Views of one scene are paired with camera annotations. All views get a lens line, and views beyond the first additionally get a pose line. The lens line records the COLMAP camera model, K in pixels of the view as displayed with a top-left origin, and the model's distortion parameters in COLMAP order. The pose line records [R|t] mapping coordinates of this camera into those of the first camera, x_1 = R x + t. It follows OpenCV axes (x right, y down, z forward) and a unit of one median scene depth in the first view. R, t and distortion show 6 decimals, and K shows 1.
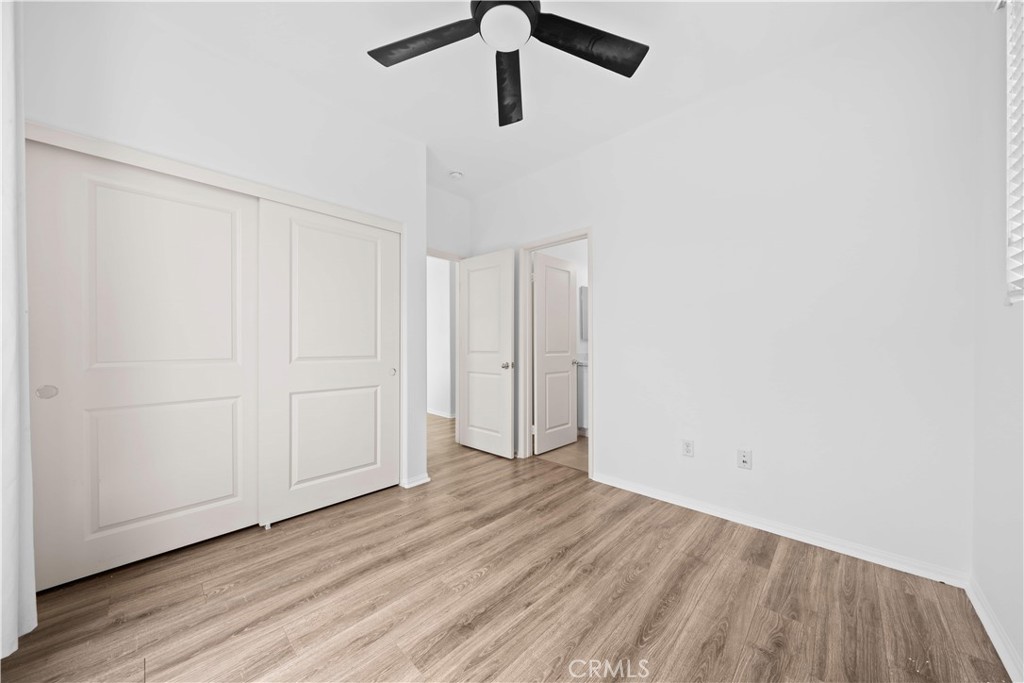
lens RADIAL K [[354.1, 0, 508.9], [0, 354.1, 345.9], [0, 0, 1]] dist [-0.005998, 0.000023]
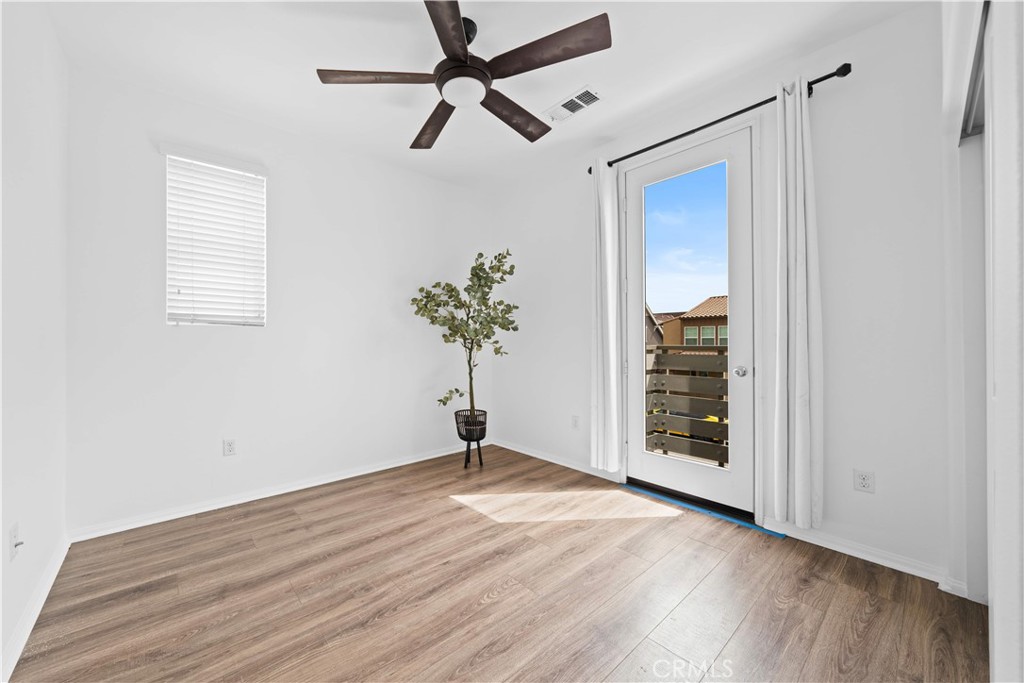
lens RADIAL K [[354.1, 0, 508.9], [0, 354.1, 345.9], [0, 0, 1]] dist [-0.005998, 0.000023]
pose [[-0.999758, 0.005884, 0.021214, -0.154577], [0.006245, 0.999836, 0.017020, 0.029223], [-0.021110, 0.017149, -0.999630, 1.899918]]
